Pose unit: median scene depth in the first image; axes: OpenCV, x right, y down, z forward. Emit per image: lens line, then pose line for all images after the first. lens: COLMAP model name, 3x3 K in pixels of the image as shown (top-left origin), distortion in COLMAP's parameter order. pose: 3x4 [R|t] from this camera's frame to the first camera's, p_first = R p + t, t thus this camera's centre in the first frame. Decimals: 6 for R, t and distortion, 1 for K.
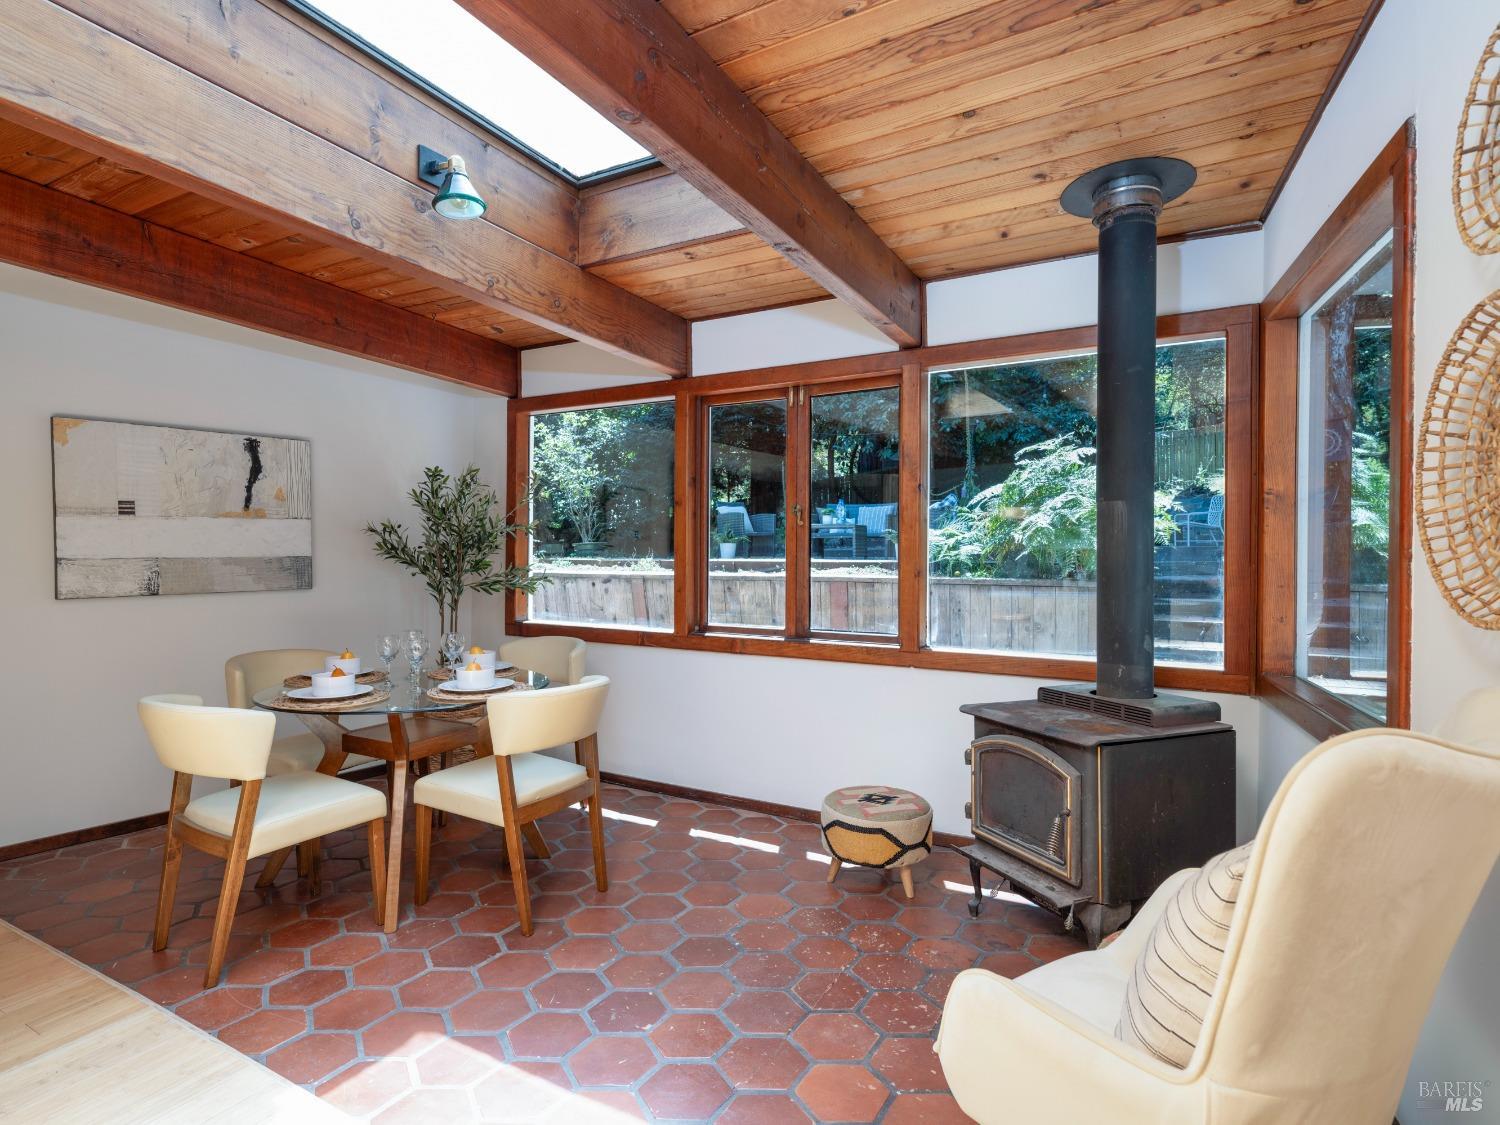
lens RADIAL K [[802.4, 0, 745.4], [0, 802.4, 563.1], [0, 0, 1]] dist [0.002676, -0.002153]
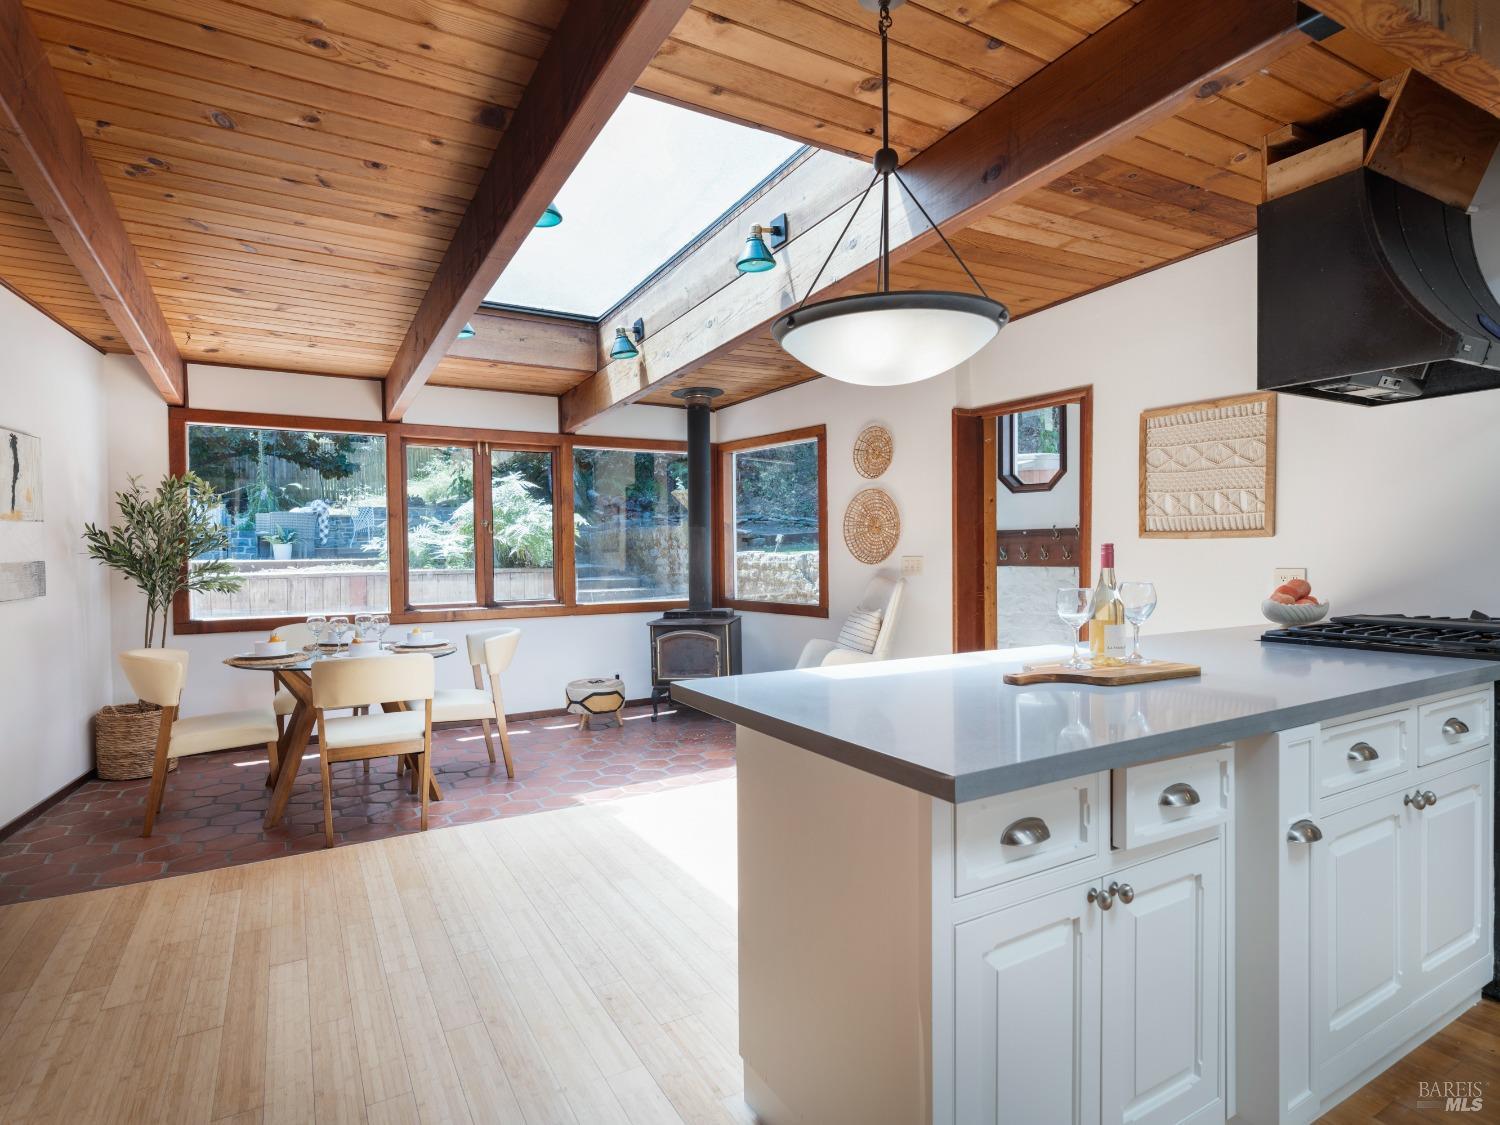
lens RADIAL K [[802.4, 0, 750.0], [0, 802.4, 564.1], [0, 0, 1]] dist [0.002676, -0.002153]
pose [[0.497698, -0.024220, 0.867012, -1.185325], [0.022061, 0.999640, 0.015261, -0.001449], [-0.867070, 0.011531, 0.498053, -0.230123]]
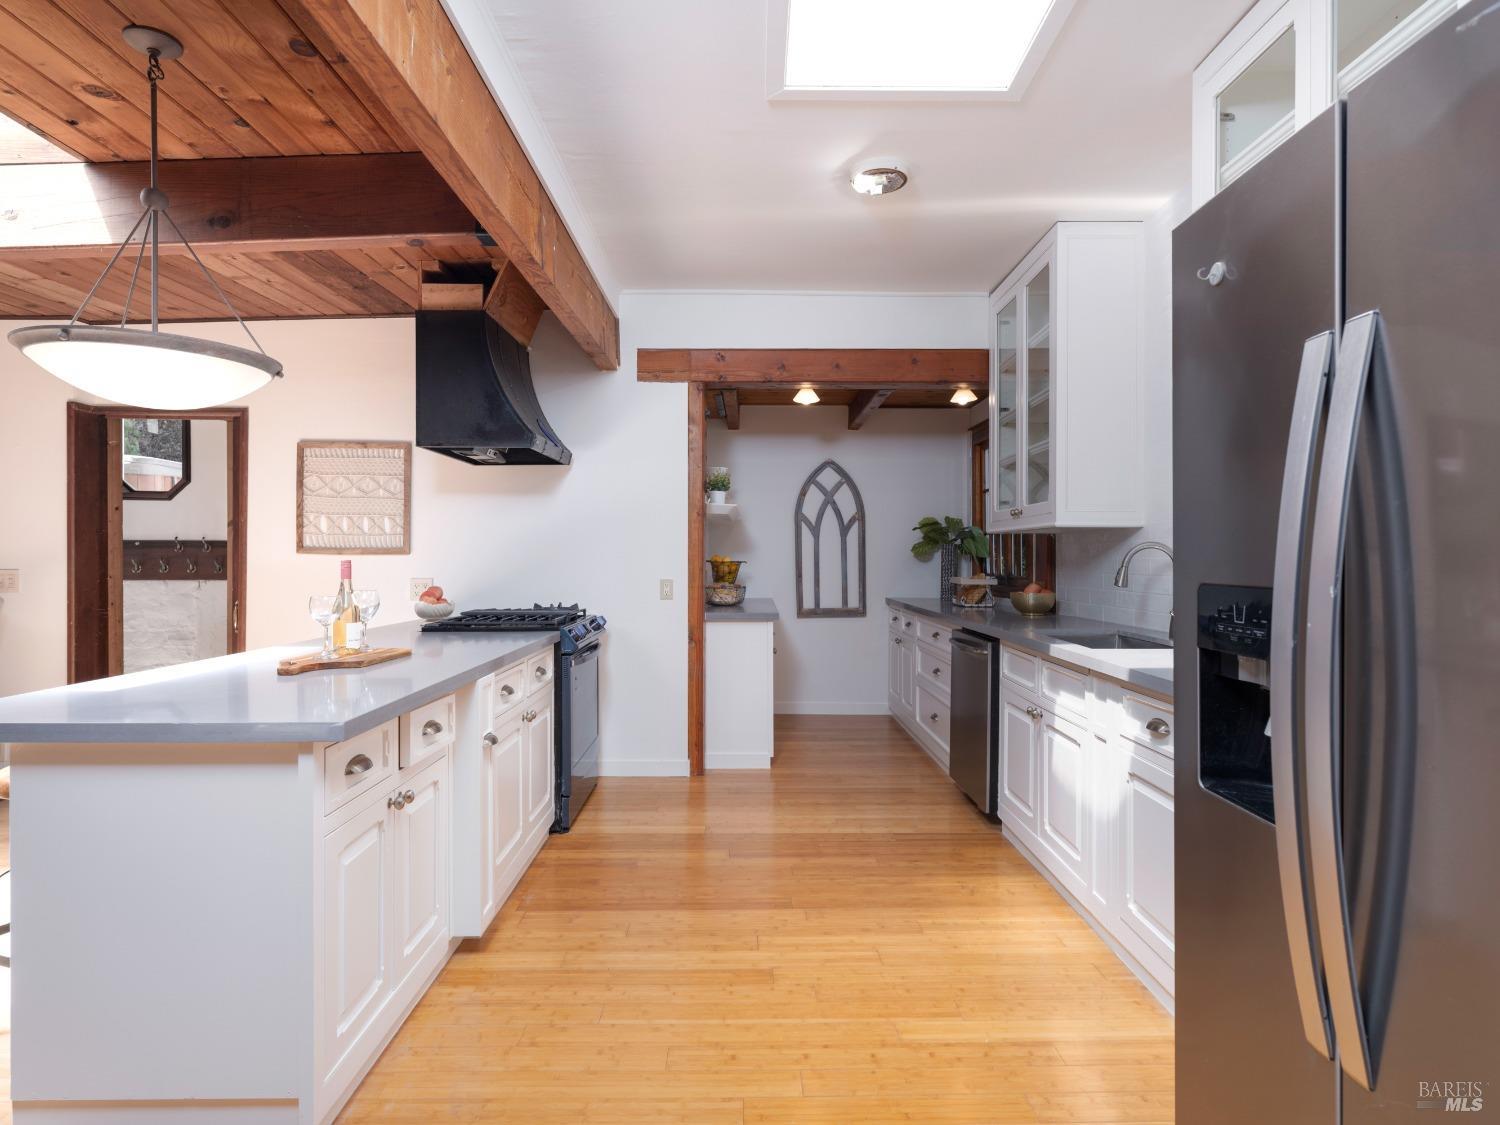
lens RADIAL K [[802.4, 0, 750.5], [0, 802.4, 565.5], [0, 0, 1]] dist [0.002676, -0.002153]
pose [[-0.512066, -0.012963, 0.858848, -1.402056], [0.005965, 0.999808, 0.018646, -0.009118], [-0.858925, 0.014671, -0.511891, -0.099010]]
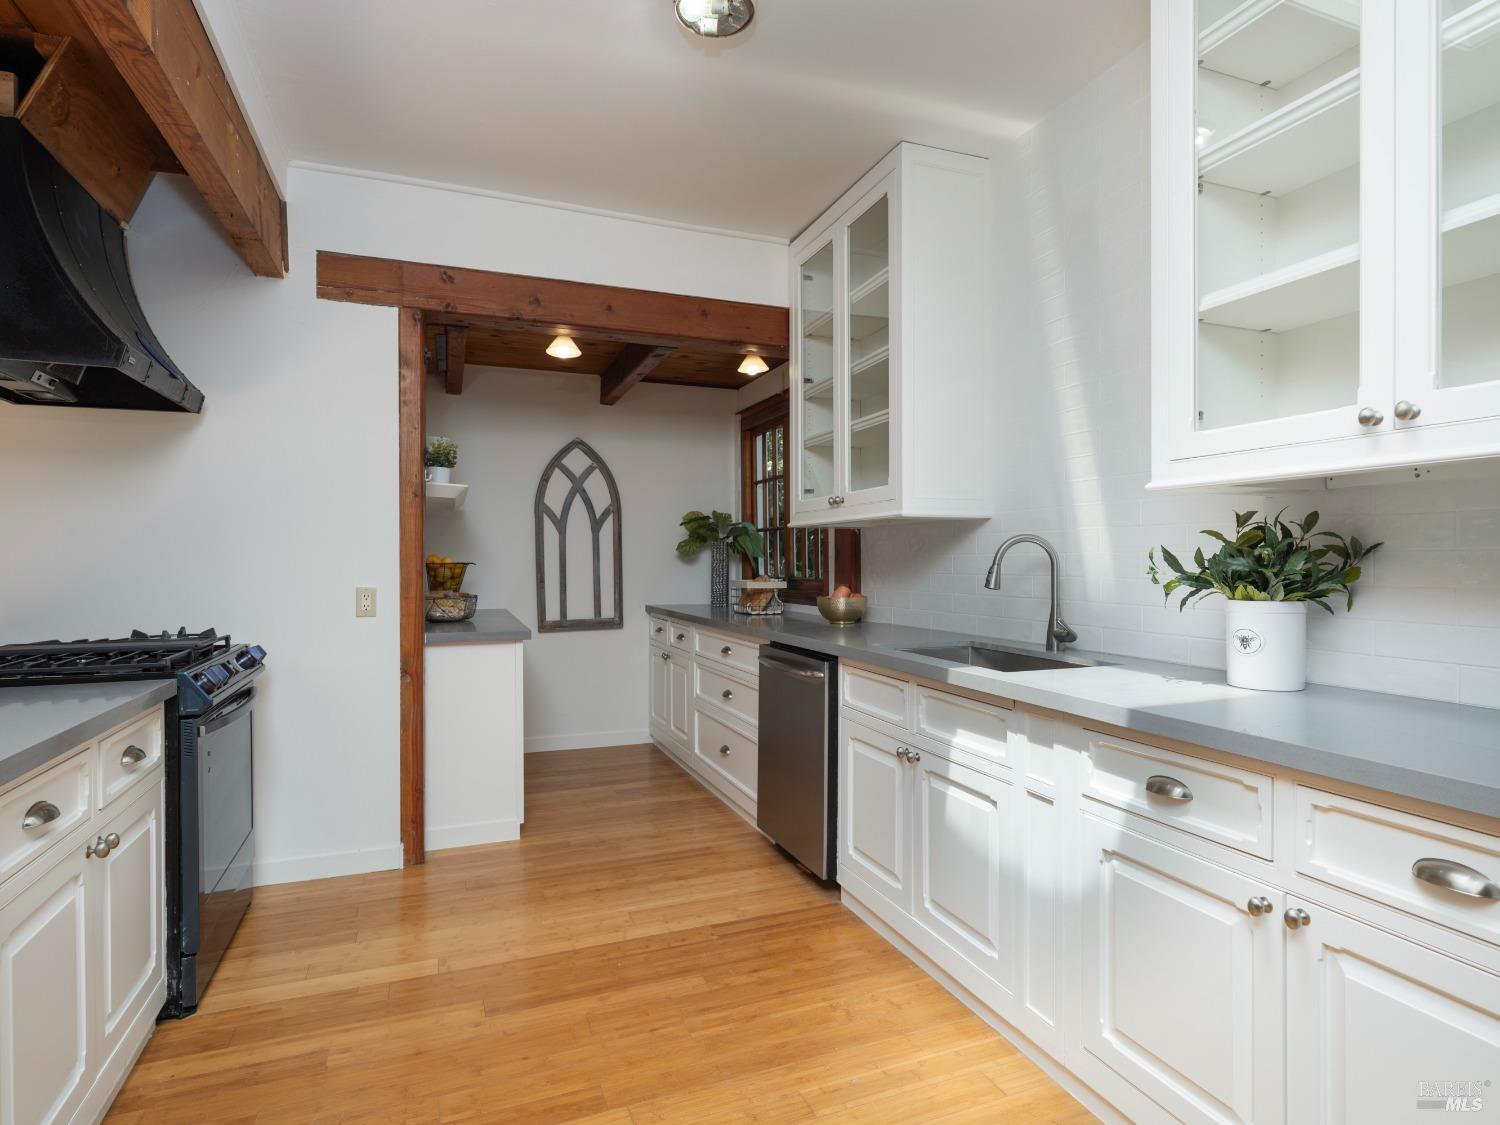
lens RADIAL K [[802.4, 0, 749.9], [0, 802.4, 564.6], [0, 0, 1]] dist [0.002676, -0.002153]
pose [[-0.784069, -0.004994, 0.620653, -1.097500], [0.005414, 0.999875, 0.014885, -0.000005], [-0.620650, 0.015032, -0.783944, -0.214652]]
